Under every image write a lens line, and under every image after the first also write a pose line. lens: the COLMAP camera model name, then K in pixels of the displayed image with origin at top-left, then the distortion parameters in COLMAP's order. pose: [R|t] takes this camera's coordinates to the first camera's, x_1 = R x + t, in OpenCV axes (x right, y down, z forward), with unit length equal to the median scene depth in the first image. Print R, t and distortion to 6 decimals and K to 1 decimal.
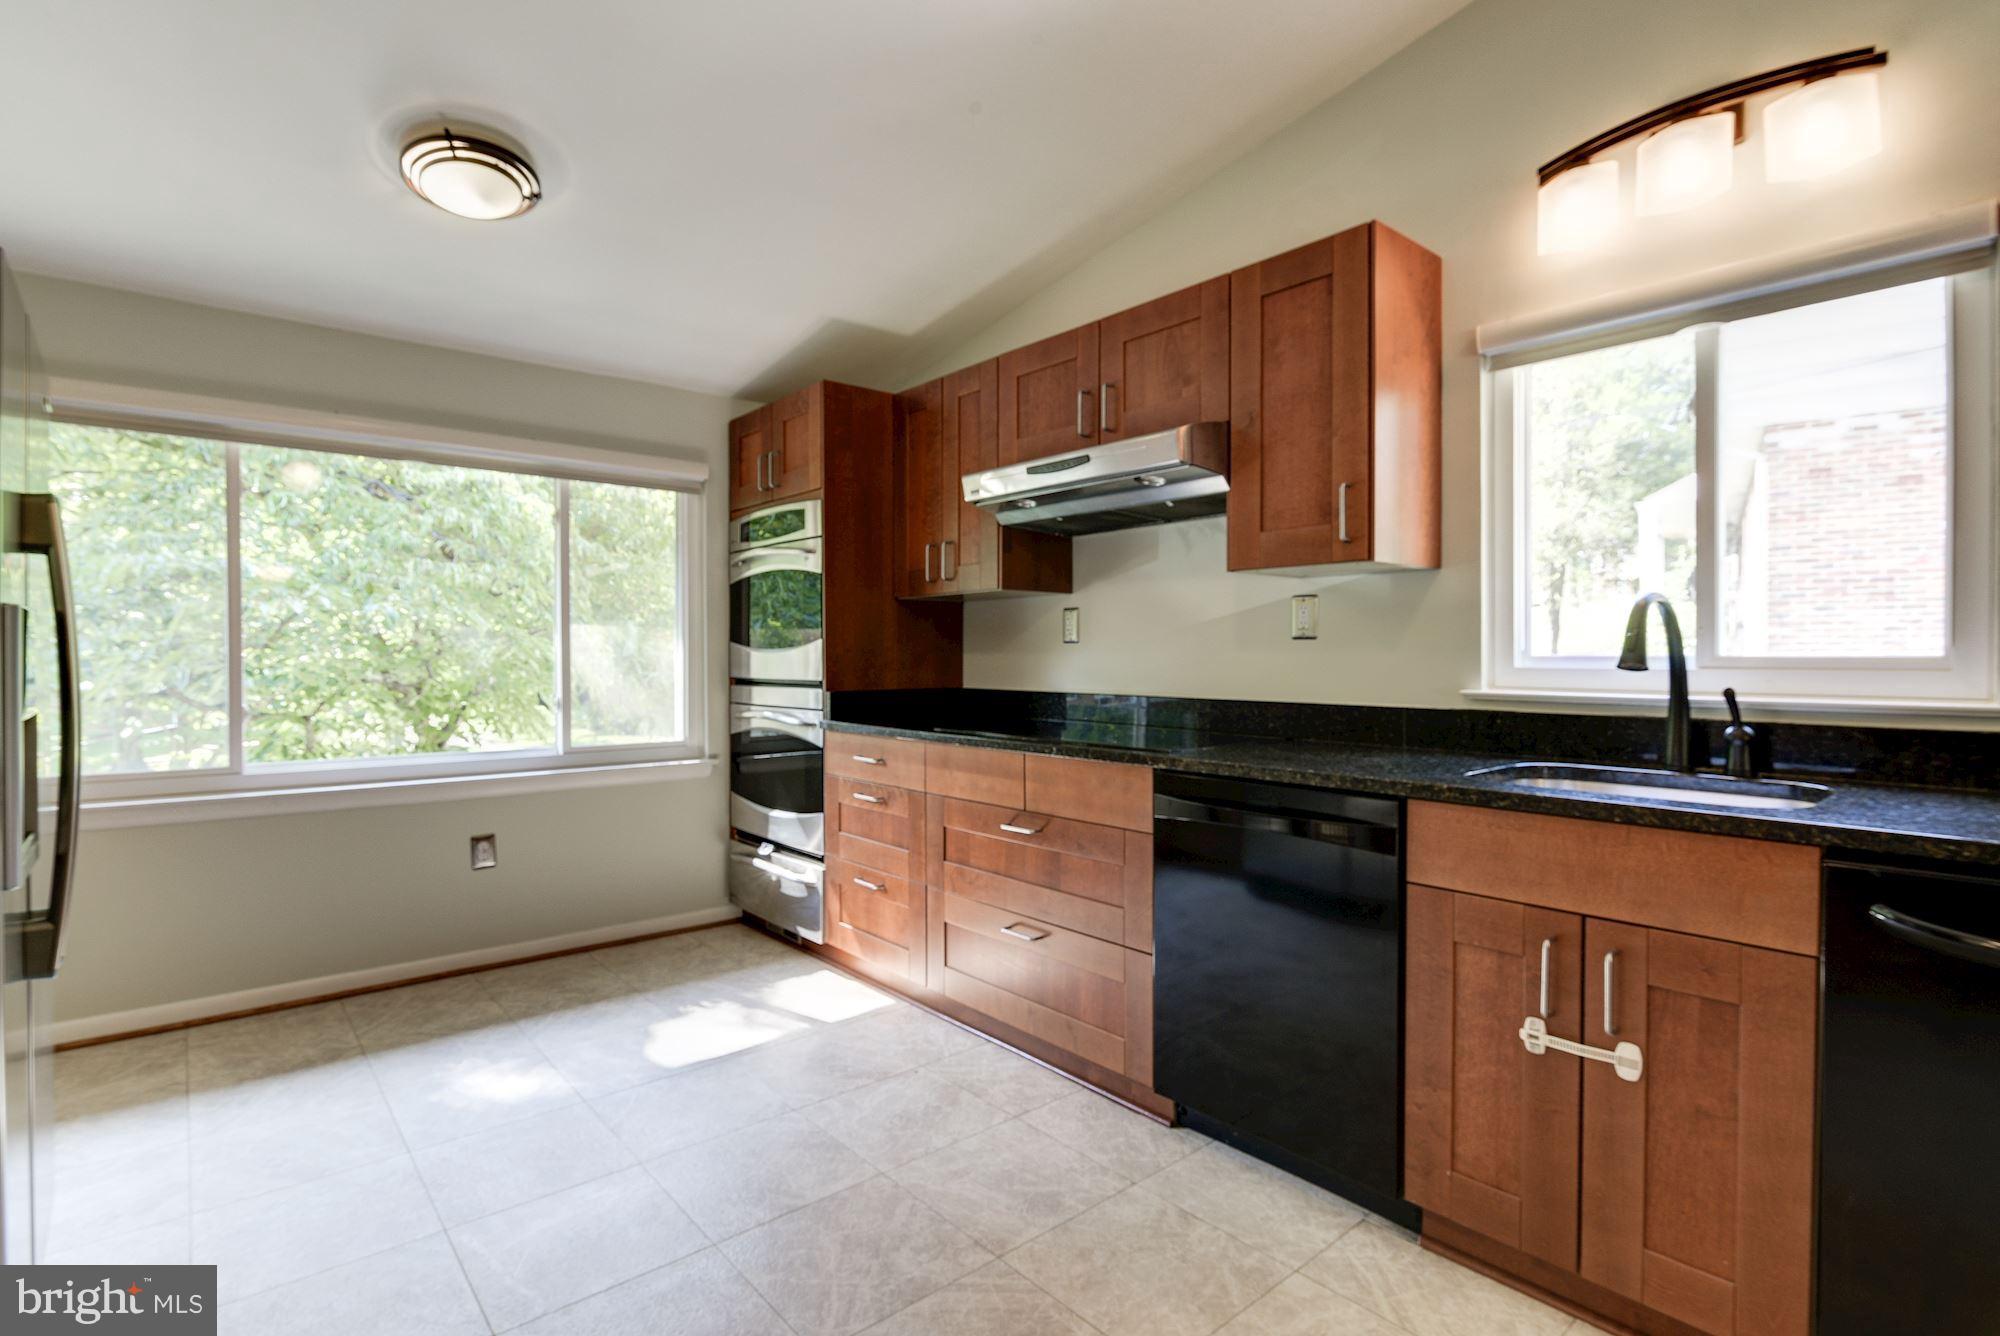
lens RADIAL K [[976.6, 0, 998.2], [0, 976.6, 666.9], [0, 0, 1]] dist [-0.005825, 0.001161]
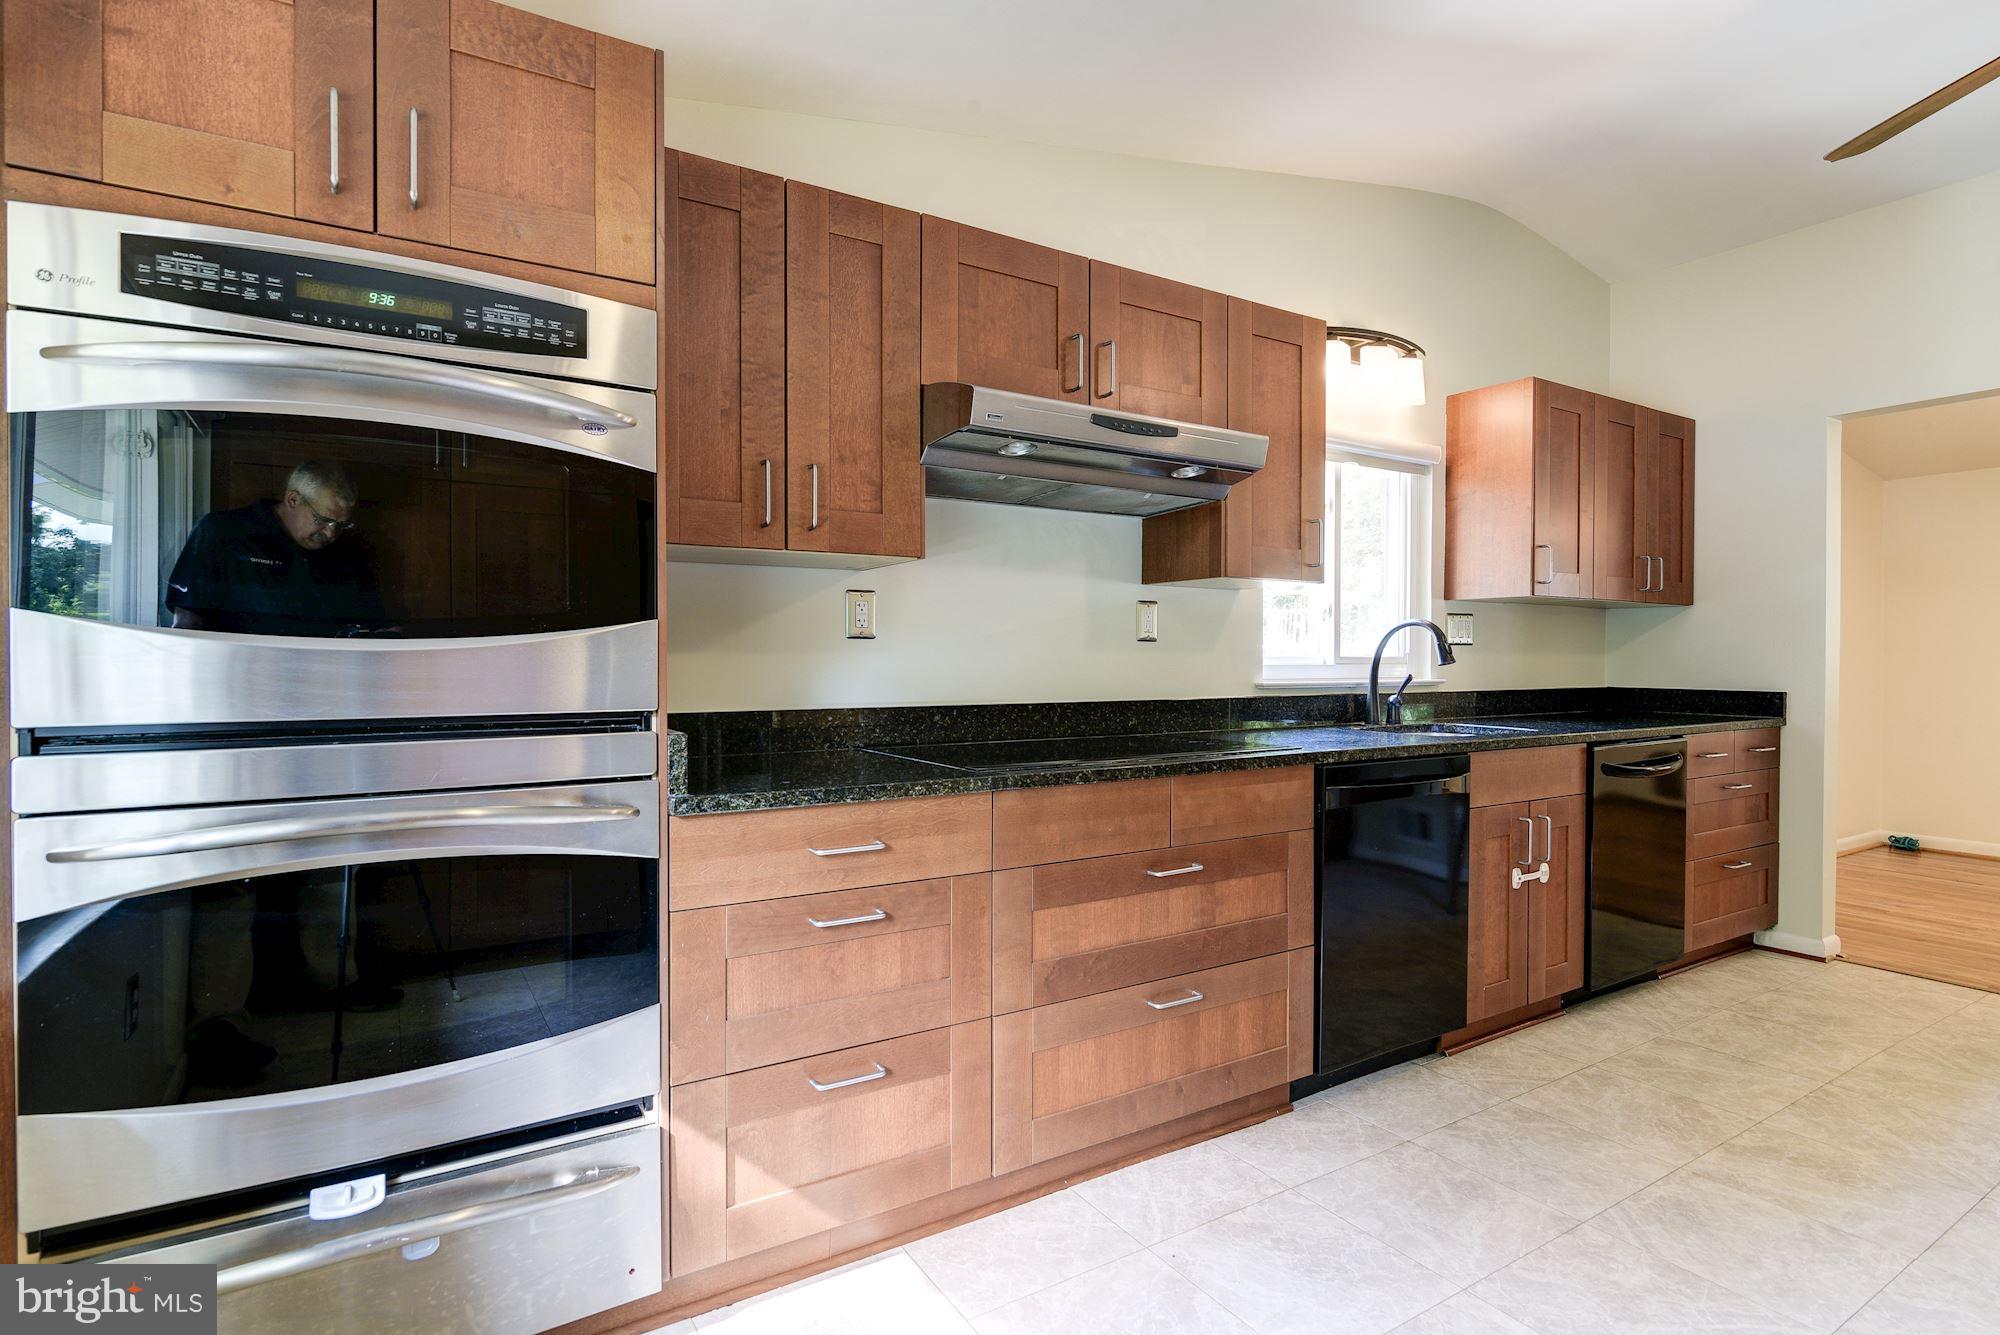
lens RADIAL K [[976.6, 0, 998.0], [0, 976.6, 661.7], [0, 0, 1]] dist [-0.005825, 0.001161]
pose [[0.151509, -0.006264, 0.988436, -0.668007], [0.010532, 0.999933, 0.004723, -0.010624], [-0.988400, 0.009695, 0.151565, 0.855529]]
